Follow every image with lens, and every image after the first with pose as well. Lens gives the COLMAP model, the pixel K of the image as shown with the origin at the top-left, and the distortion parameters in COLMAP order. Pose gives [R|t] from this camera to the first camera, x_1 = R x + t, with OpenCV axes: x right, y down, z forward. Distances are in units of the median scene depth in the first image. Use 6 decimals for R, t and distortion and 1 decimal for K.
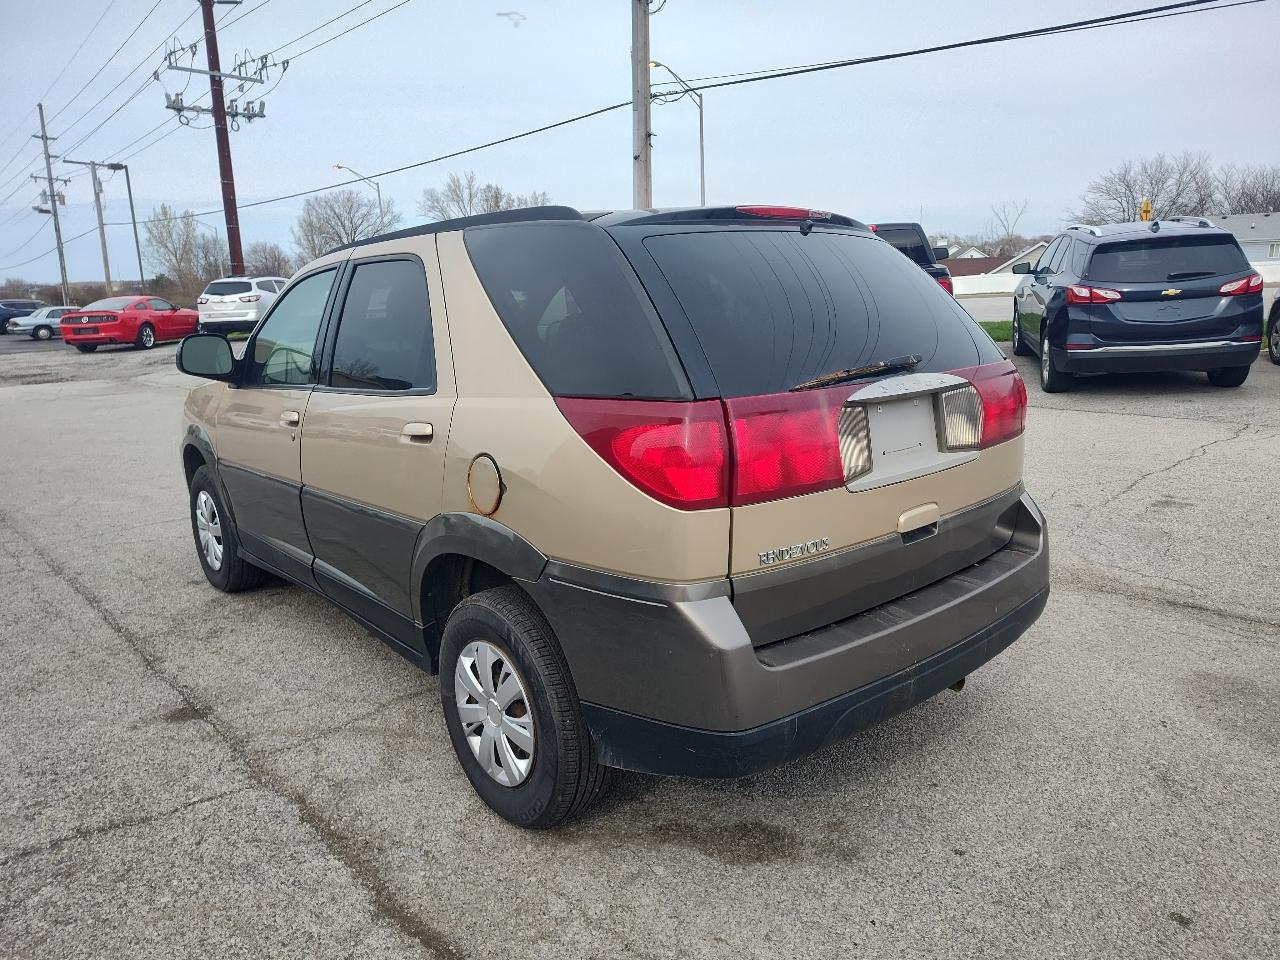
lens RADIAL K [[870.2, 0, 647.6], [0, 870.2, 489.7], [0, 0, 1]] dist [0.036292, -0.036850]
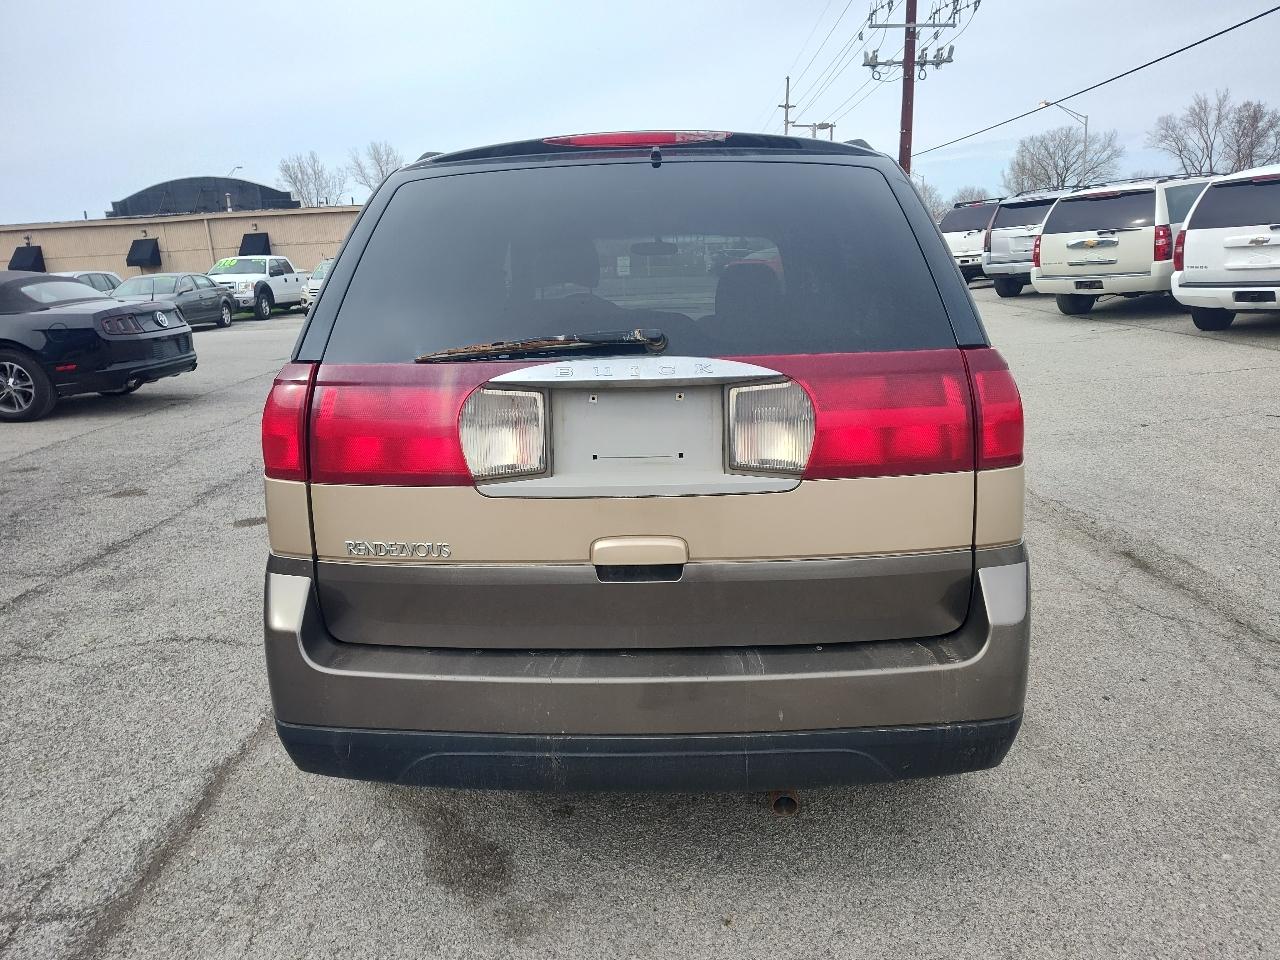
lens RADIAL K [[870.2, 0, 651.9], [0, 870.2, 475.7], [0, 0, 1]] dist [0.036292, -0.036850]
pose [[0.730118, 0.169792, -0.661890, 0.693601], [-0.140220, 0.985252, 0.098069, -0.091290], [0.668779, 0.021208, 0.743158, 0.402574]]
